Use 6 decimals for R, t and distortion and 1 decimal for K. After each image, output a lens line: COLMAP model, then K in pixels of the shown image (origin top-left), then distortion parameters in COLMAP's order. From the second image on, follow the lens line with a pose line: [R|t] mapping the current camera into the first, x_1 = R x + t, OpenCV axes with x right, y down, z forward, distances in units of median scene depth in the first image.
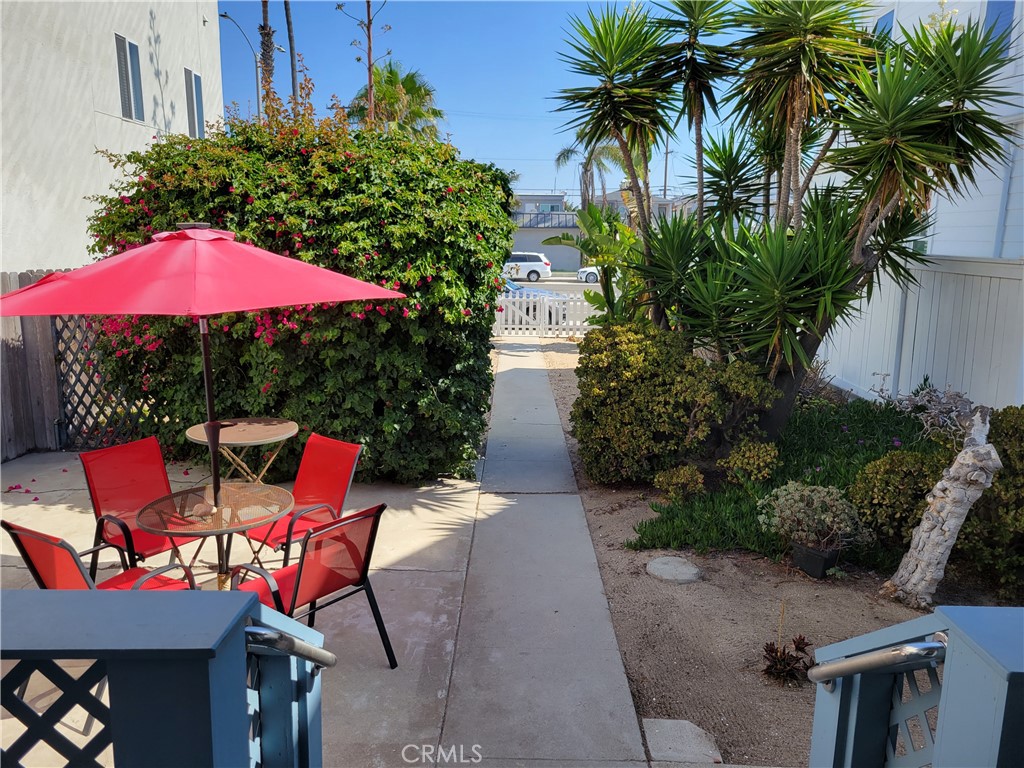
lens RADIAL K [[771.5, 0, 512.0], [0, 771.5, 384.7], [0, 0, 1]] dist [0.033842, -0.020233]
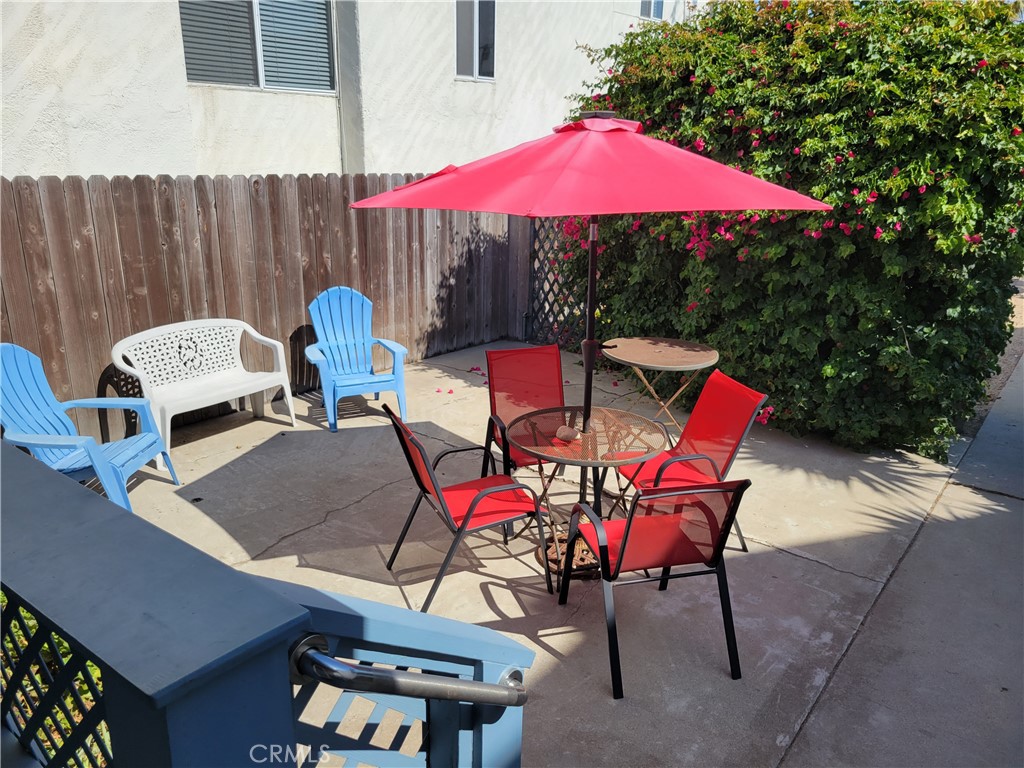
lens RADIAL K [[771.5, 0, 509.6], [0, 771.5, 379.7], [0, 0, 1]] dist [0.033842, -0.020233]
pose [[0.788691, 0.181142, -0.587499, 0.051553], [-0.120125, 0.982594, 0.141698, -0.015197], [0.602940, -0.041182, 0.796723, 0.152747]]
